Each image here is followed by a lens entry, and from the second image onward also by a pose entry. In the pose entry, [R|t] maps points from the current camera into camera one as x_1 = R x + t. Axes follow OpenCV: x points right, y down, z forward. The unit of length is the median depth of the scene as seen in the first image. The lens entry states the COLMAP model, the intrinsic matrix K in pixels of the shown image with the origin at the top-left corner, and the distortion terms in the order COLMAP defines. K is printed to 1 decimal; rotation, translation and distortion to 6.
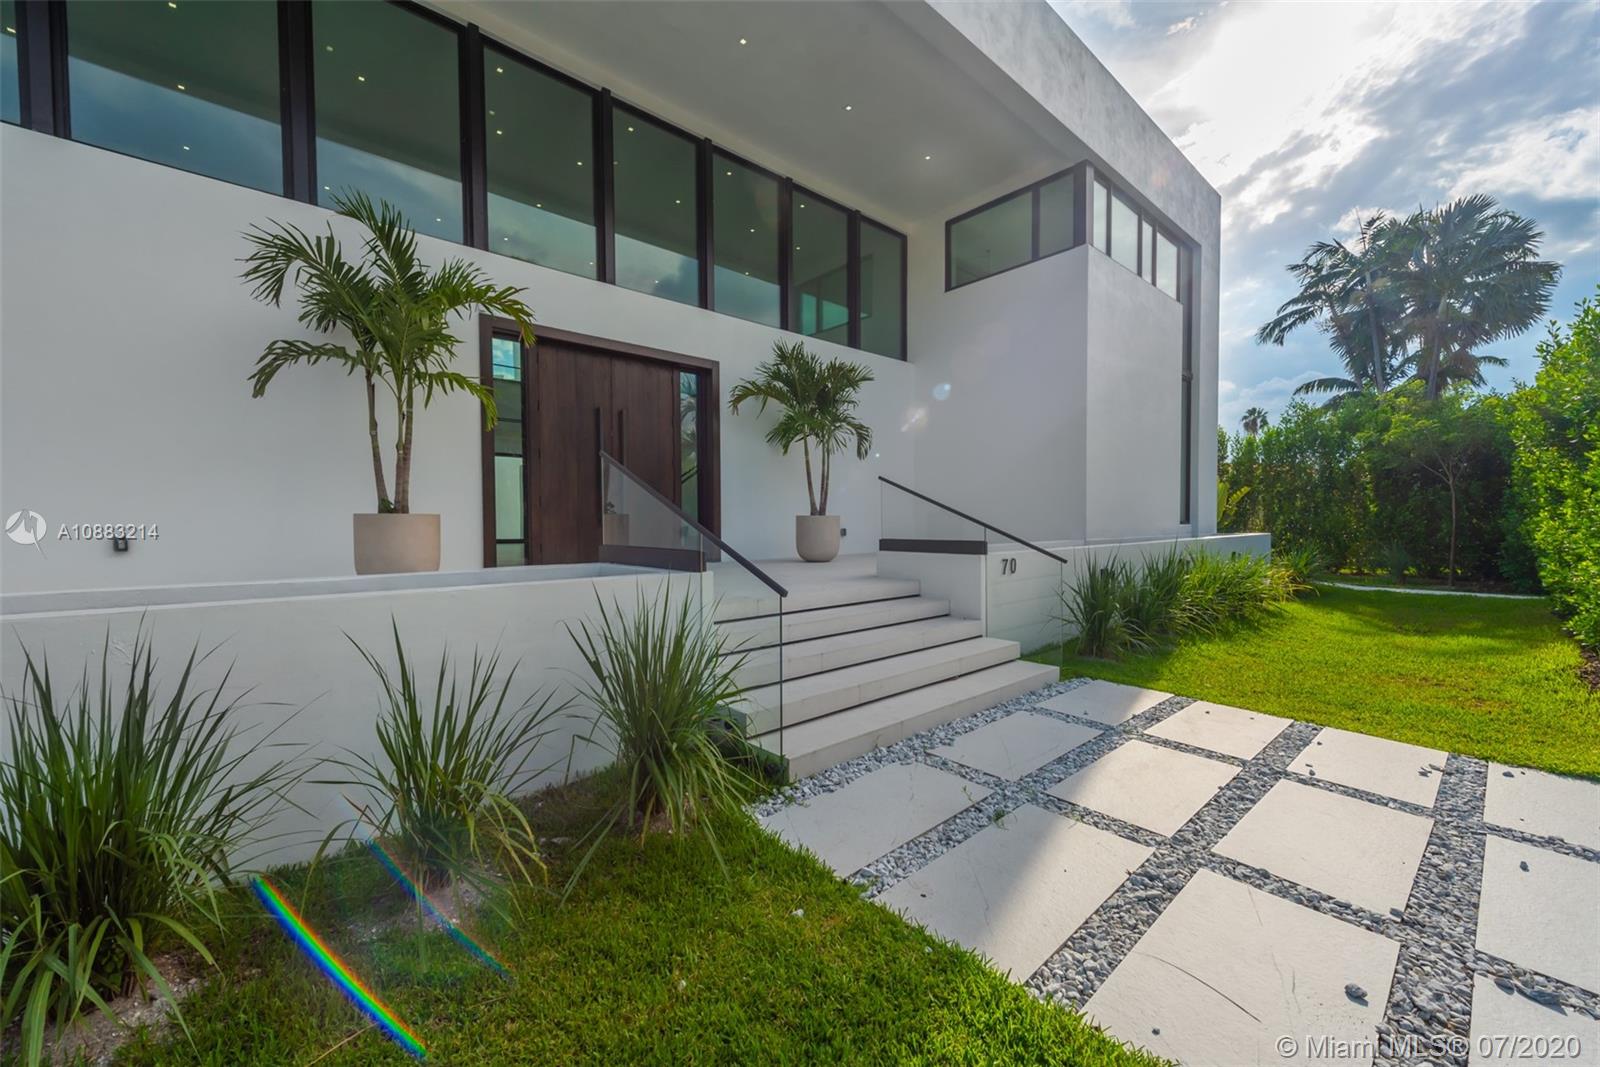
lens RADIAL K [[622.7, 0, 800.0], [0, 622.7, 533.5], [0, 0, 1]] dist [-0.001015, -0.000155]
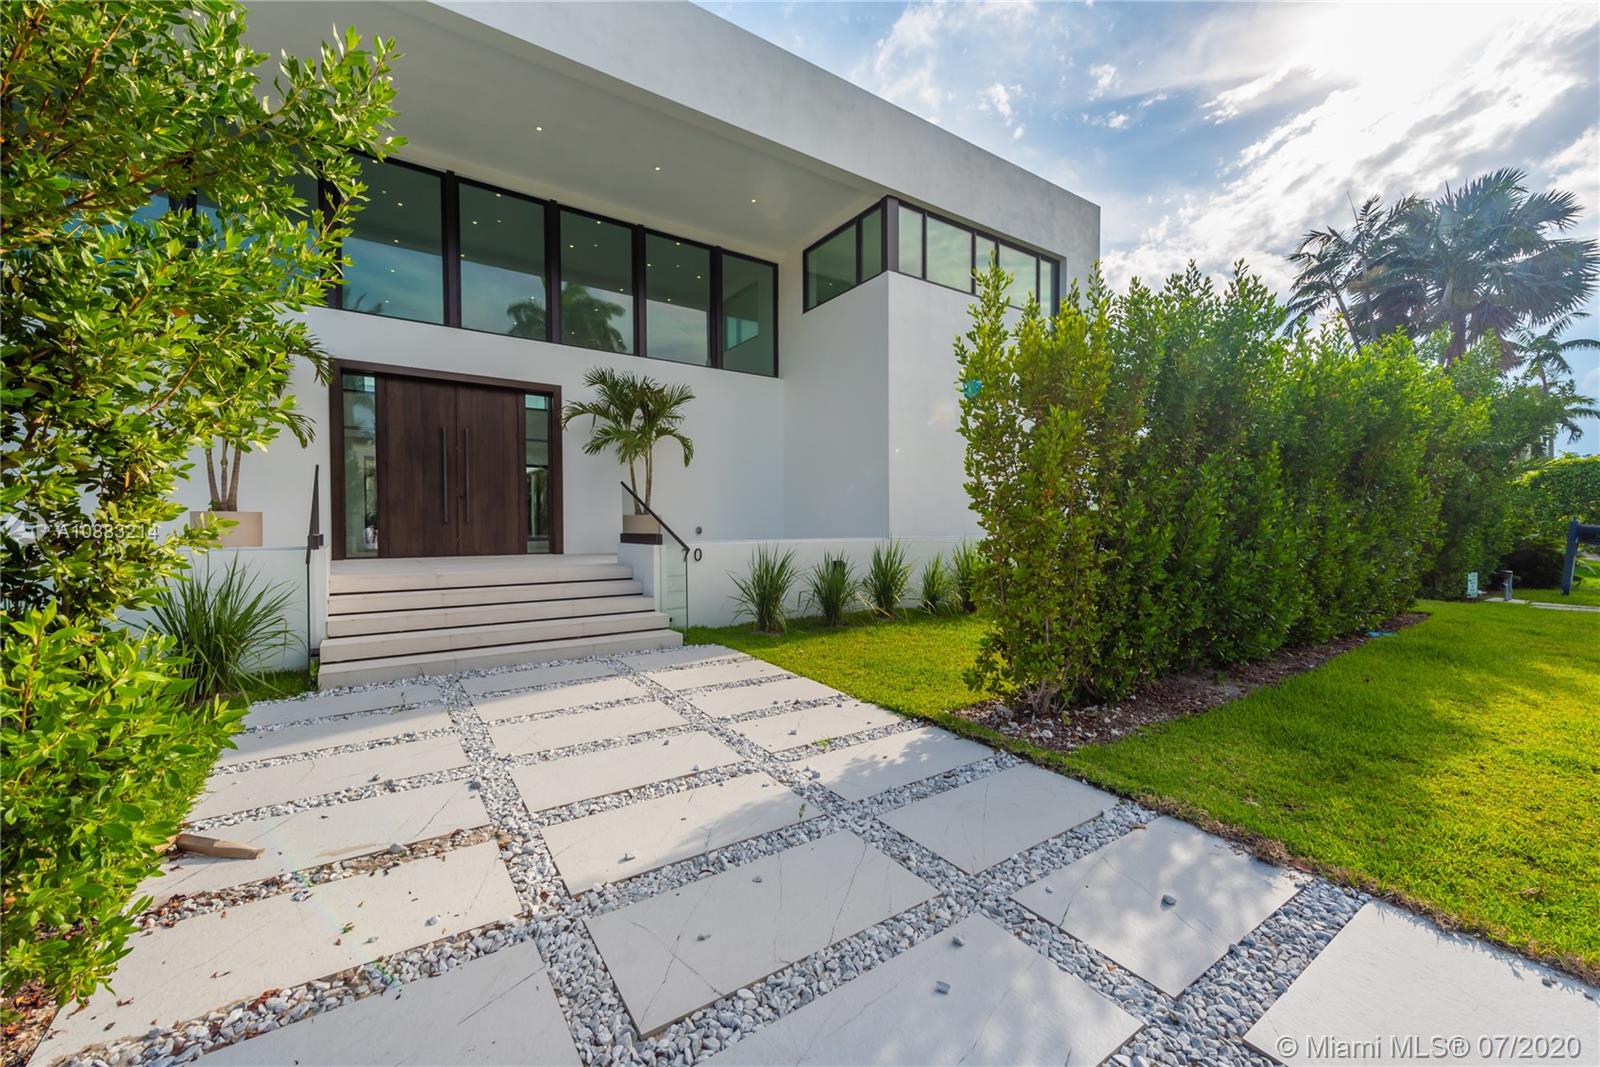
lens RADIAL K [[630.4, 0, 800.5], [0, 630.4, 524.8], [0, 0, 1]] dist [0.000446, 0.000116]
pose [[0.992573, -0.000510, -0.121653, 0.465251], [-0.002262, 0.999741, -0.022646, 0.014786], [0.121633, 0.022753, 0.992314, -0.126919]]
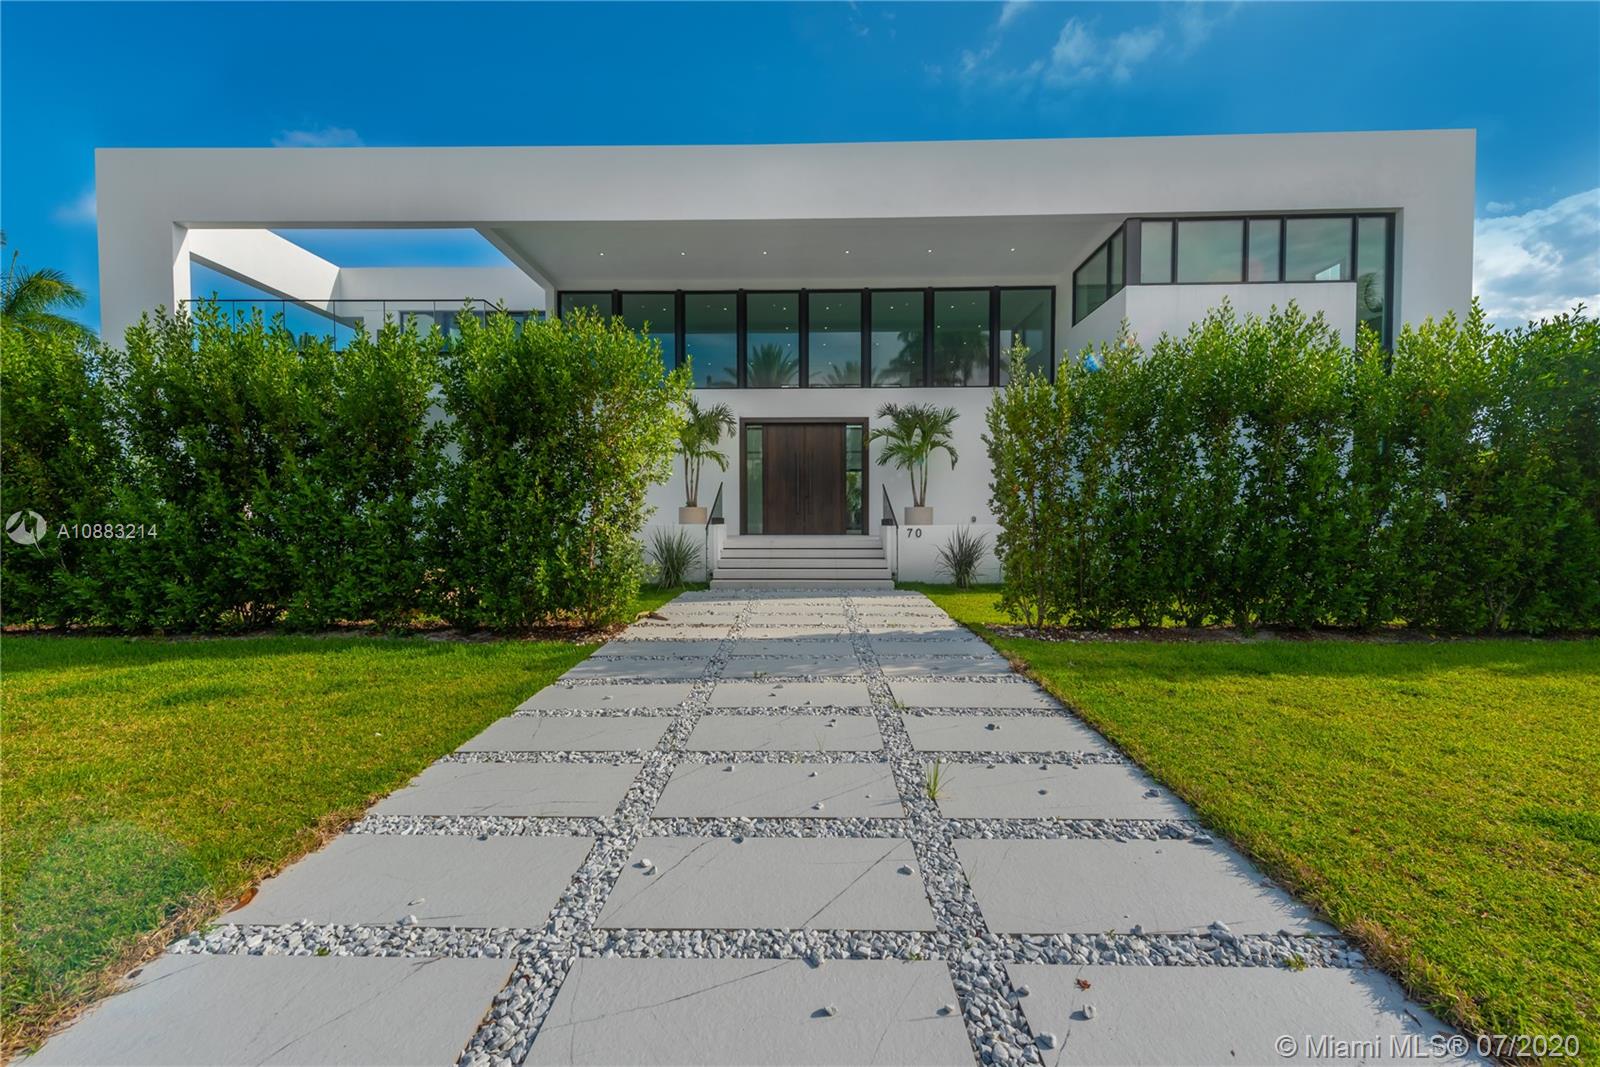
lens RADIAL K [[630.4, 0, 800.5], [0, 630.4, 524.8], [0, 0, 1]] dist [0.000446, 0.000116]
pose [[0.737032, 0.008084, -0.675809, 0.878291], [-0.018253, 0.999802, -0.007946, 0.032565], [0.675611, 0.018192, 0.737034, -0.370259]]
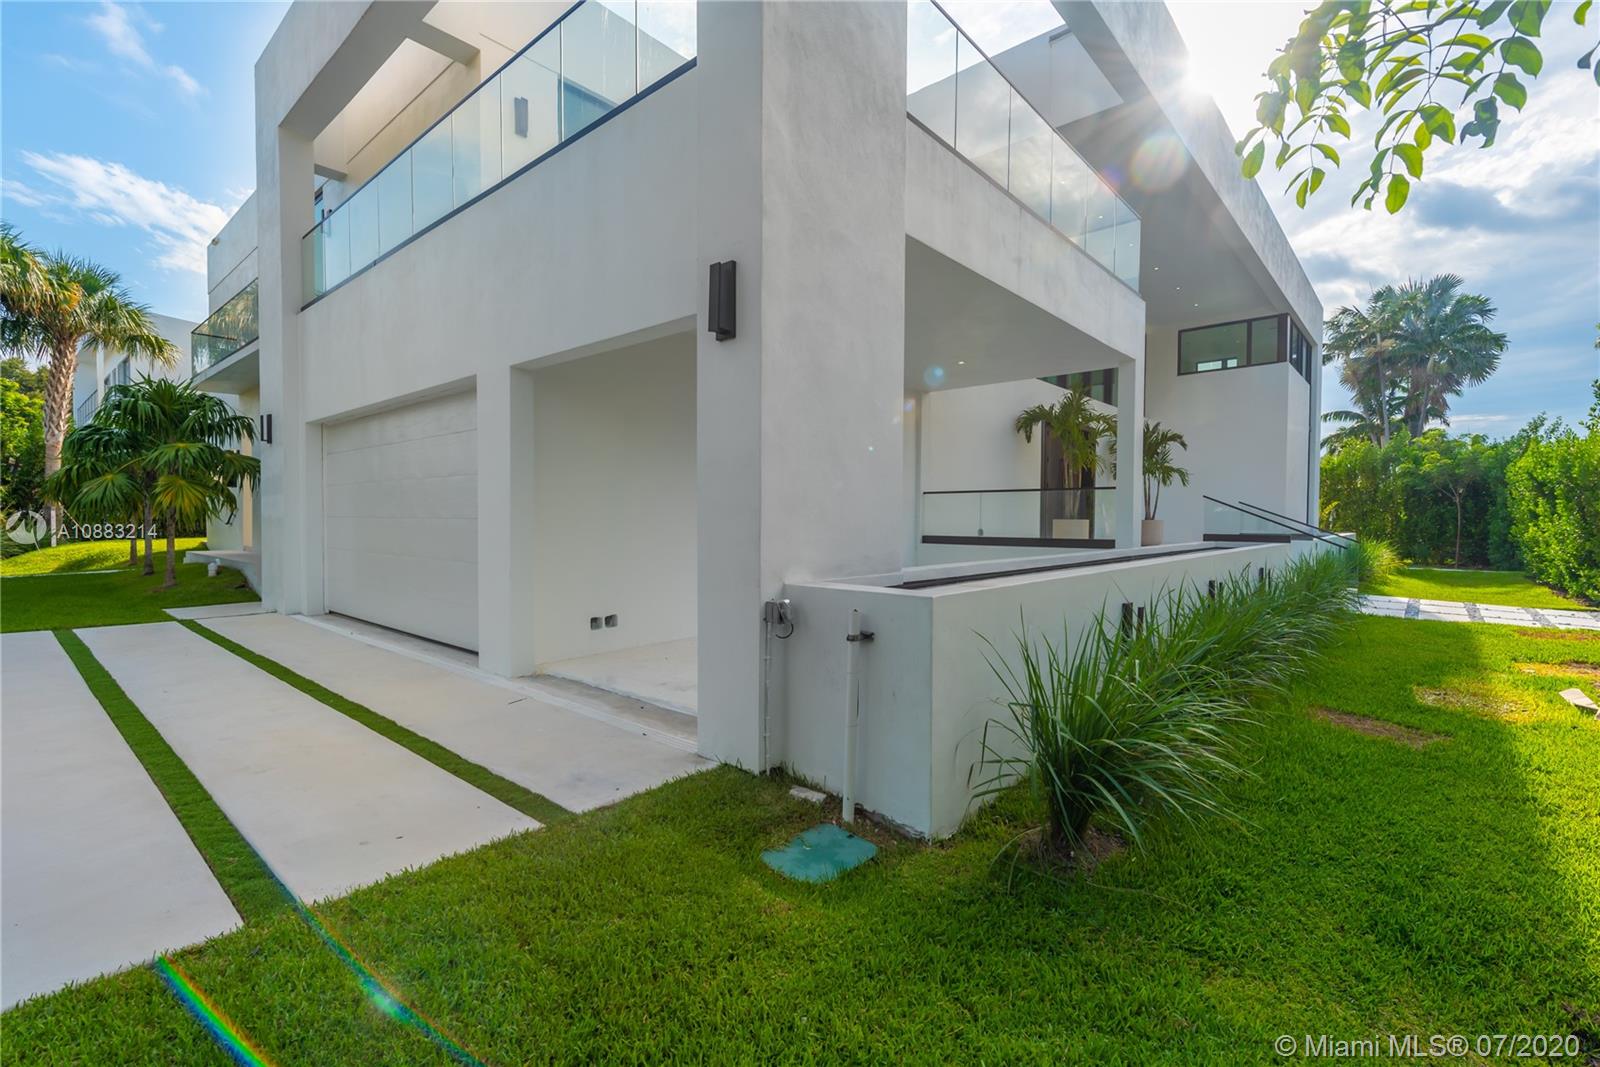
lens RADIAL K [[713.4, 0, 800.0], [0, 713.4, 533.5], [0, 0, 1]] dist [0.000789, -0.000022]
pose [[0.991121, 0.000701, 0.132959, -1.170090], [-0.000921, 0.999998, 0.001587, -0.005935], [-0.132958, -0.001695, 0.991120, -0.779165]]
